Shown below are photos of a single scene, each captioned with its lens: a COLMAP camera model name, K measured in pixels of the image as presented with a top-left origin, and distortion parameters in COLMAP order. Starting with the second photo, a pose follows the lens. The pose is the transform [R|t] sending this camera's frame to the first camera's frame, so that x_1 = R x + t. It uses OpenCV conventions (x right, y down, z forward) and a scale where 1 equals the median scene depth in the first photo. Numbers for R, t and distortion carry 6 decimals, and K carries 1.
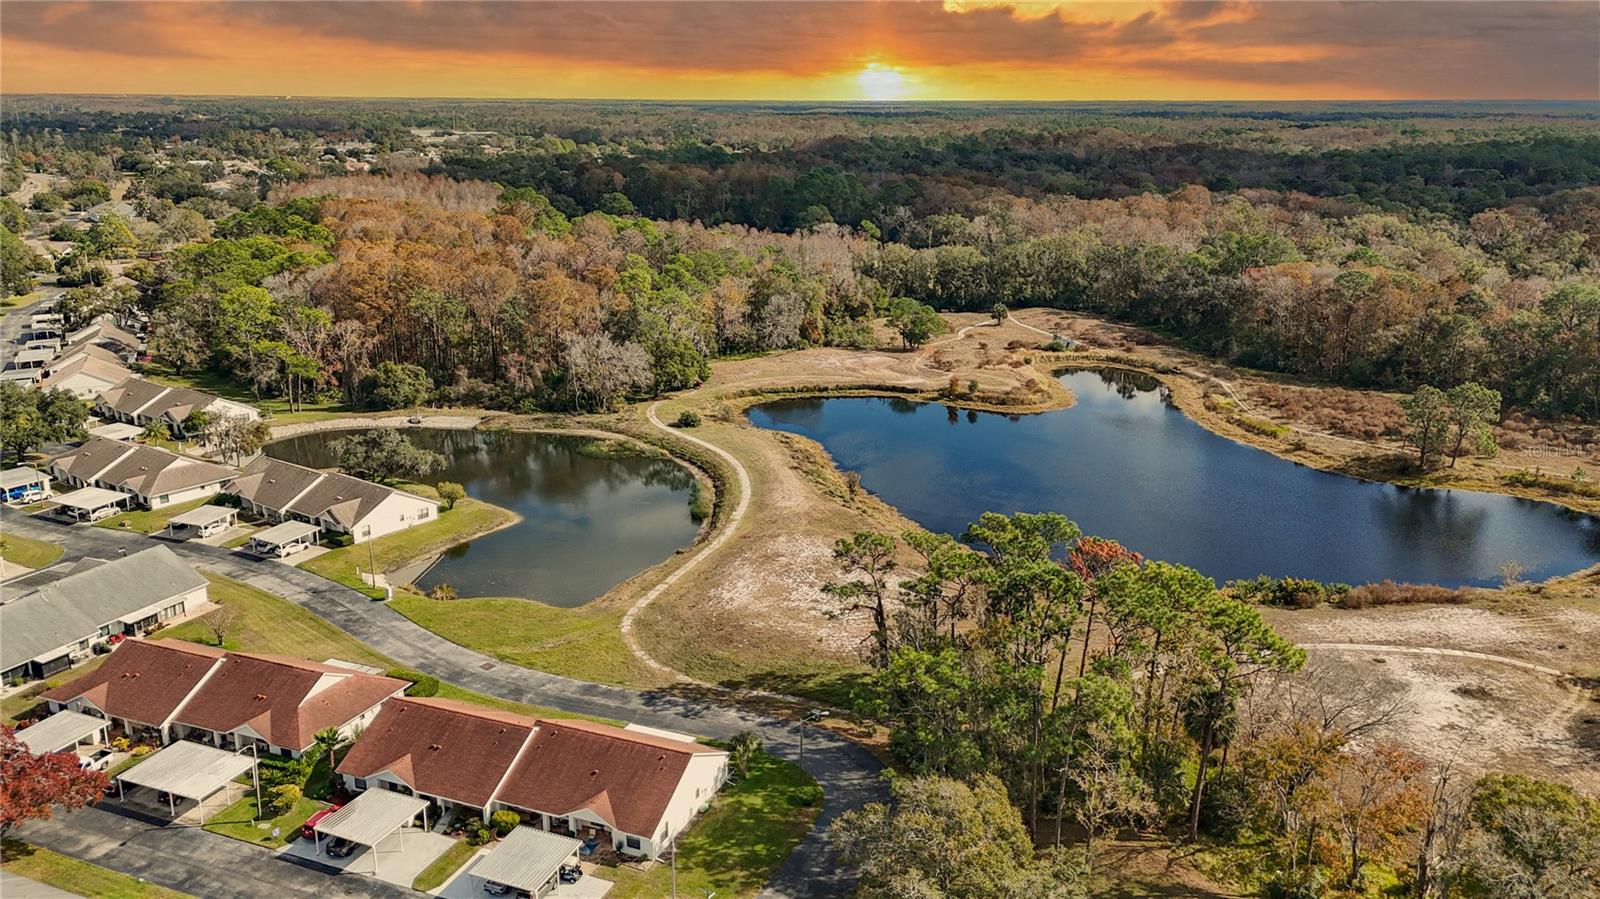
lens RADIAL K [[1212.6, 0, 800.0], [0, 1212.6, 449.5], [0, 0, 1]] dist [0.098541, -0.139918]
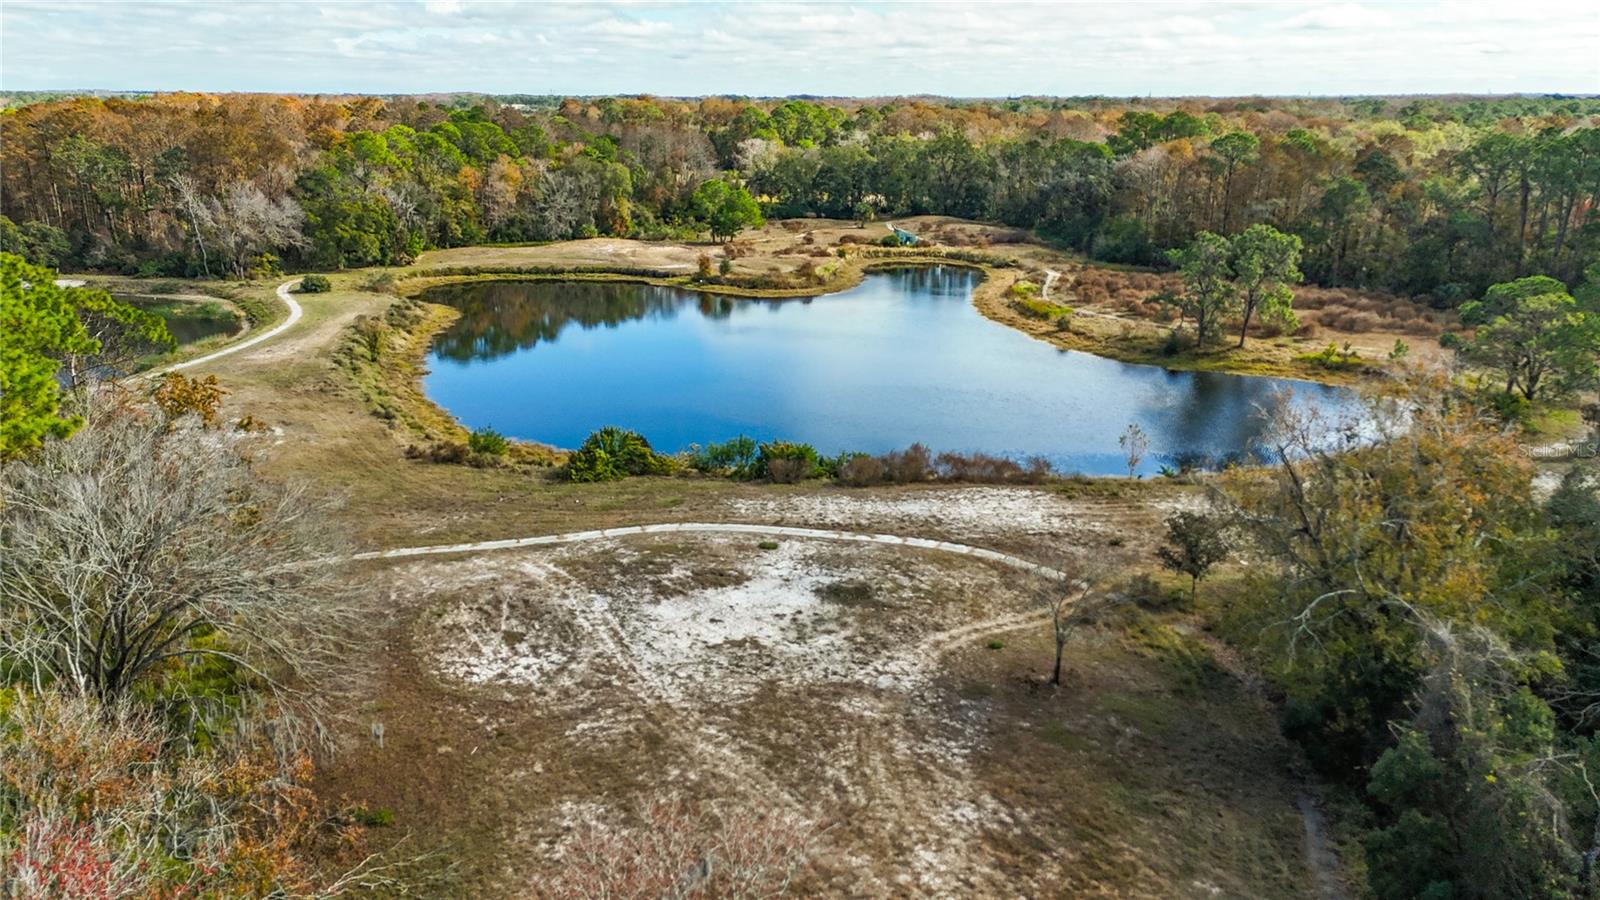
lens RADIAL K [[1193.9, 0, 805.7], [0, 1193.9, 454.8], [0, 0, 1]] dist [0.083997, -0.099199]
pose [[0.994601, 0.030540, -0.099178, 0.297222], [-0.029406, 0.999485, 0.012875, 0.064751], [0.099520, -0.009889, 0.994986, 0.229973]]
